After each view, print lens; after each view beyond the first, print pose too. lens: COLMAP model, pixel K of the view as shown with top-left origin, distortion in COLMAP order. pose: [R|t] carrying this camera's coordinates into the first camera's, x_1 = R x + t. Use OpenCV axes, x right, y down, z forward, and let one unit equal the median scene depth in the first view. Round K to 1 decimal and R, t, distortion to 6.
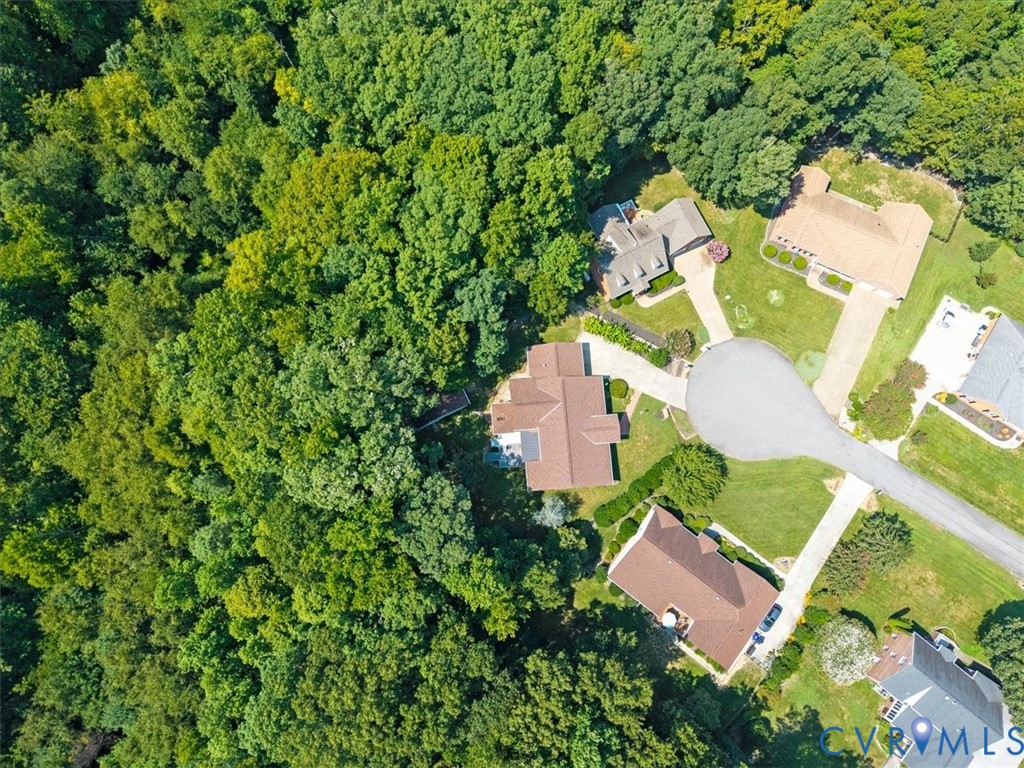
lens RADIAL K [[683.6, 0, 514.0], [0, 683.6, 382.0], [0, 0, 1]] dist [-0.021305, 0.005812]
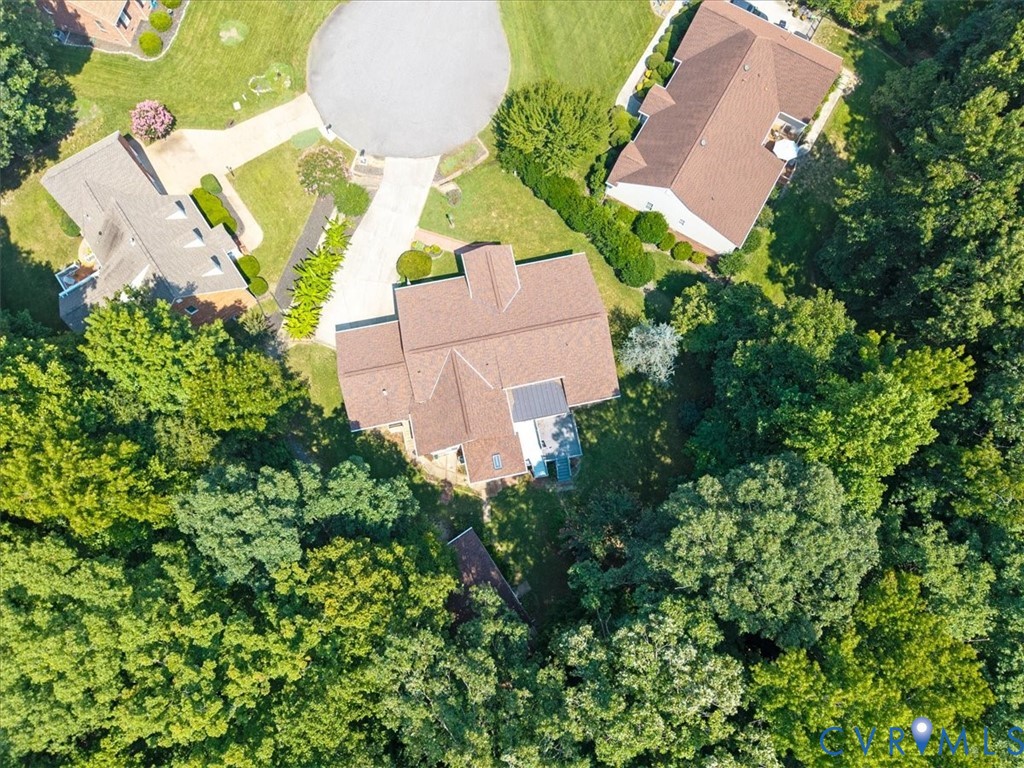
lens RADIAL K [[683.6, 0, 517.1], [0, 683.6, 386.4], [0, 0, 1]] dist [-0.021305, 0.005812]
pose [[-0.128798, -0.974927, 0.181464, -0.064466], [0.978043, -0.094651, 0.185670, -0.023624], [-0.163839, 0.201394, 0.965711, 0.513468]]
